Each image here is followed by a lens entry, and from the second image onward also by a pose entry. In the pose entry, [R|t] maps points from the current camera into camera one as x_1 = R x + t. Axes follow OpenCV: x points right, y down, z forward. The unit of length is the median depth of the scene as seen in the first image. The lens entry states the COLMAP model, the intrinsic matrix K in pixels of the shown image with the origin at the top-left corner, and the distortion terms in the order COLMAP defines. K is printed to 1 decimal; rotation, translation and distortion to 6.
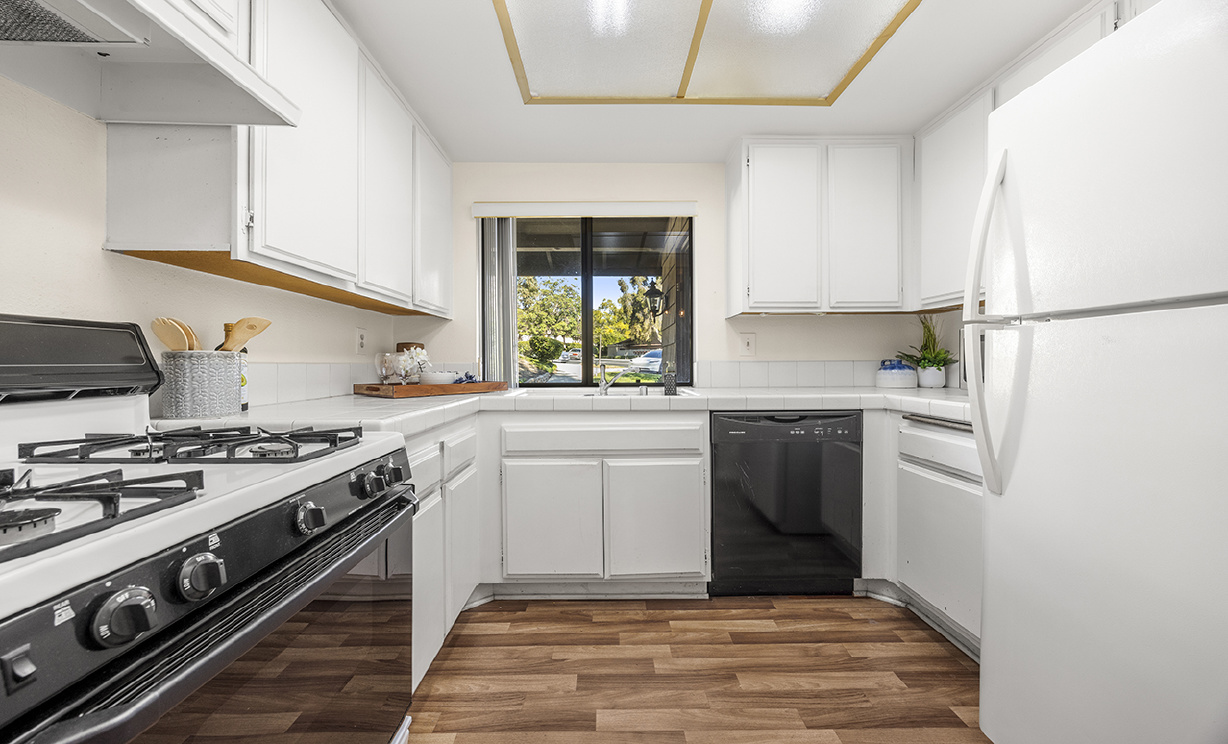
lens RADIAL K [[490.3, 0, 614.0], [0, 490.3, 372.0], [0, 0, 1]] dist [-0.000028, -0.000040]
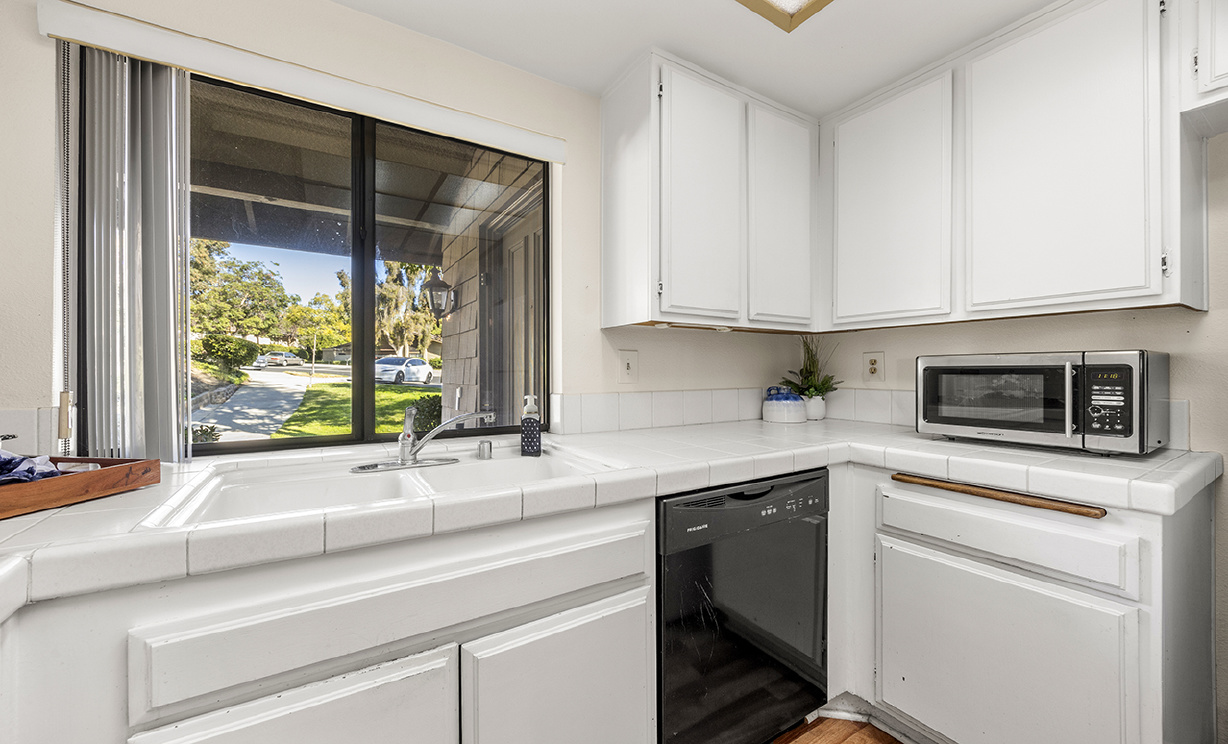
lens RADIAL K [[474.6, 0, 614.0], [0, 474.6, 372.0], [0, 0, 1]] dist [-0.002297, -0.000318]
pose [[0.852916, 0.004799, 0.522025, -0.090990], [0.001371, 0.999934, -0.011431, -0.039230], [-0.522046, 0.010465, 0.852853, 0.421625]]
